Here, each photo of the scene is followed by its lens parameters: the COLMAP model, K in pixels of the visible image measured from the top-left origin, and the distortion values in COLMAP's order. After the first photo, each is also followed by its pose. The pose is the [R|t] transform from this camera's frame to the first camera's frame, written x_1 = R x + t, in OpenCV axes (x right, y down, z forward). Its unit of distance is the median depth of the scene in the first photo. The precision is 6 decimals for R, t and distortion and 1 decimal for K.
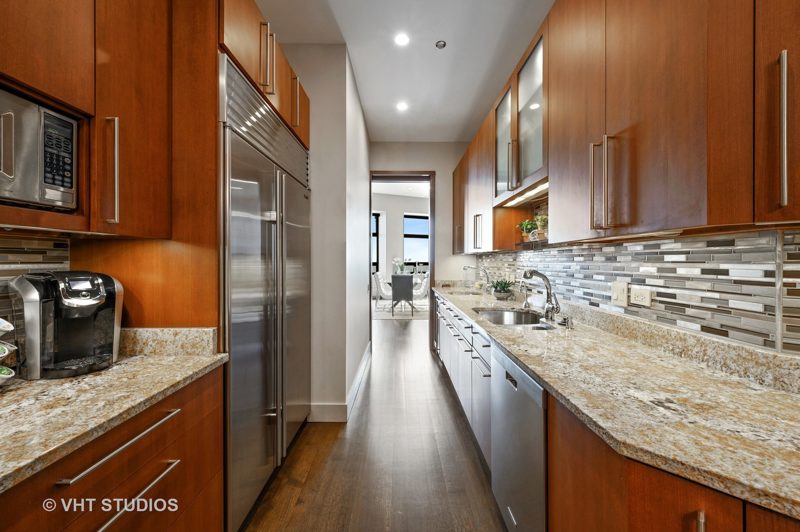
lens RADIAL K [[316.2, 0, 399.3], [0, 316.2, 261.1], [0, 0, 1]] dist [-0.000423, 0.000465]
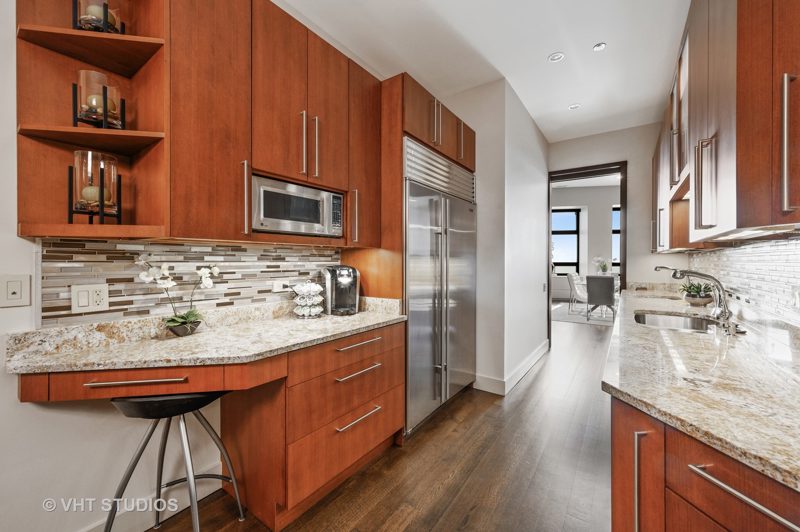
lens RADIAL K [[316.2, 0, 400.1], [0, 316.2, 263.1], [0, 0, 1]] dist [-0.000423, 0.000465]
pose [[0.812846, 0.003890, -0.582465, 0.408591], [-0.000565, 0.999982, 0.005891, 0.004752], [0.582478, -0.004459, 0.812834, -0.385505]]
